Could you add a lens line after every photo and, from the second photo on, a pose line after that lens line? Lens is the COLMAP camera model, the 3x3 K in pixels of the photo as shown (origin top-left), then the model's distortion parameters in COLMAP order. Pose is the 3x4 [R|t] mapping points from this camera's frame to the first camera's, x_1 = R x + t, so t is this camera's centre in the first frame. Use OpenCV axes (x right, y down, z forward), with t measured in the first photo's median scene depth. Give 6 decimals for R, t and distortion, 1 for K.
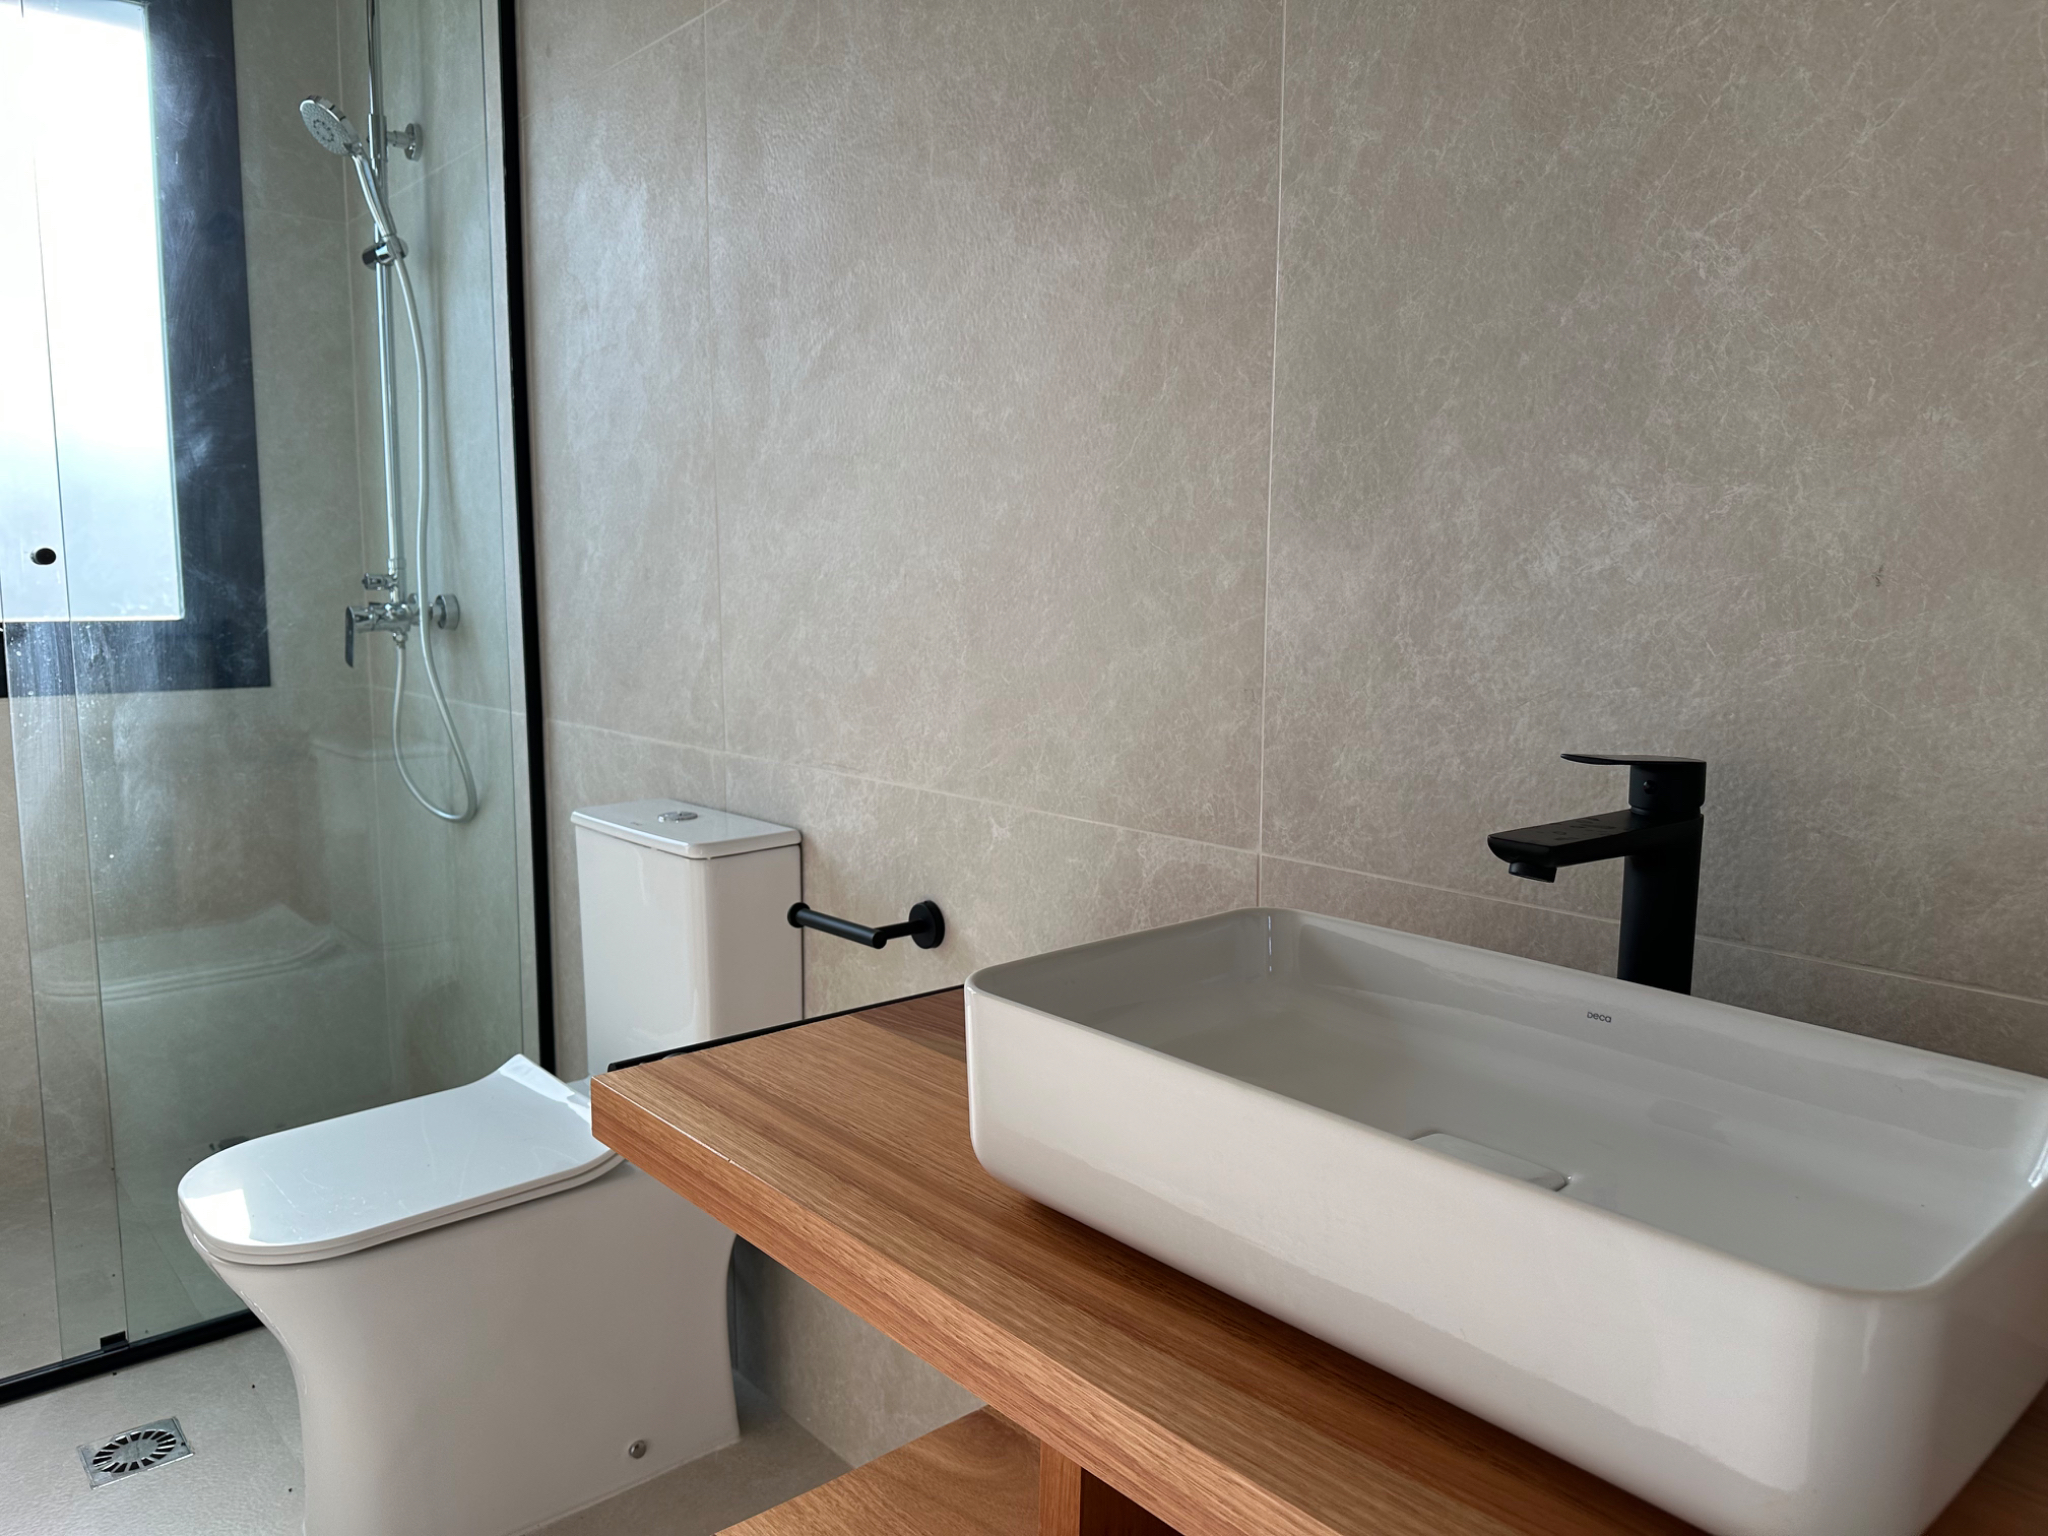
lens RADIAL K [[1439.9, 0, 1026.4], [0, 1439.9, 764.1], [0, 0, 1]] dist [0.059314, -0.074275]
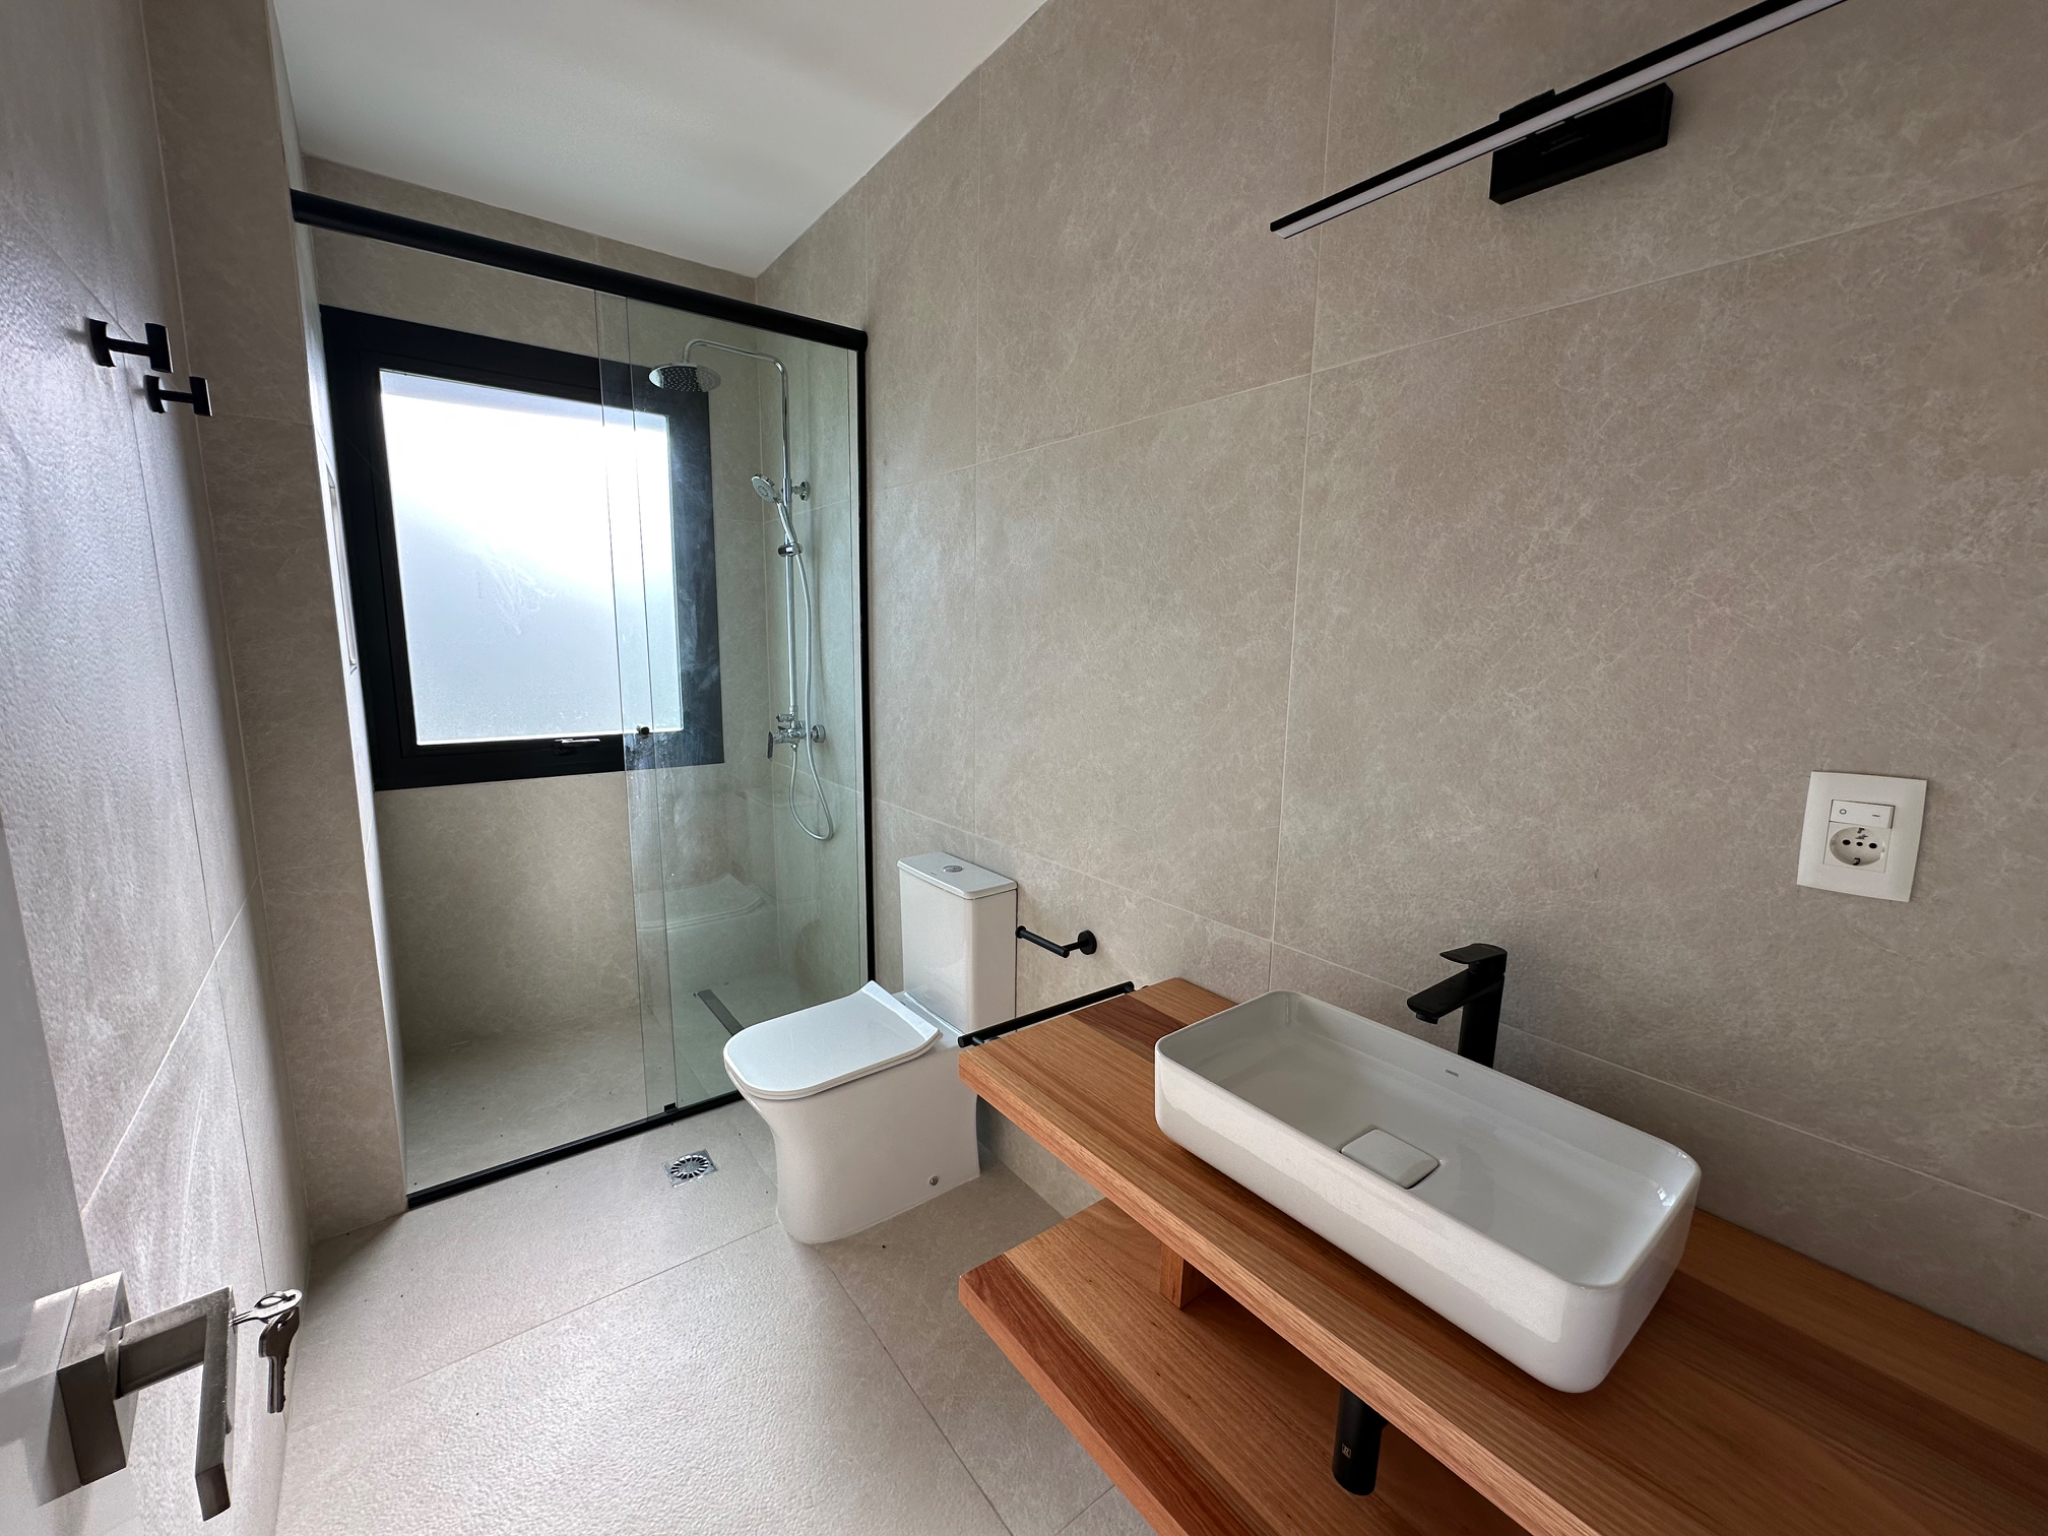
lens RADIAL K [[827.1, 0, 1013.1], [0, 827.1, 758.4], [0, 0, 1]] dist [-0.003784, 0.000245]
pose [[0.997758, 0.020047, -0.063853, -0.124555], [-0.017572, 0.999081, 0.039100, -0.221112], [0.064578, -0.037890, 0.997193, -0.162399]]
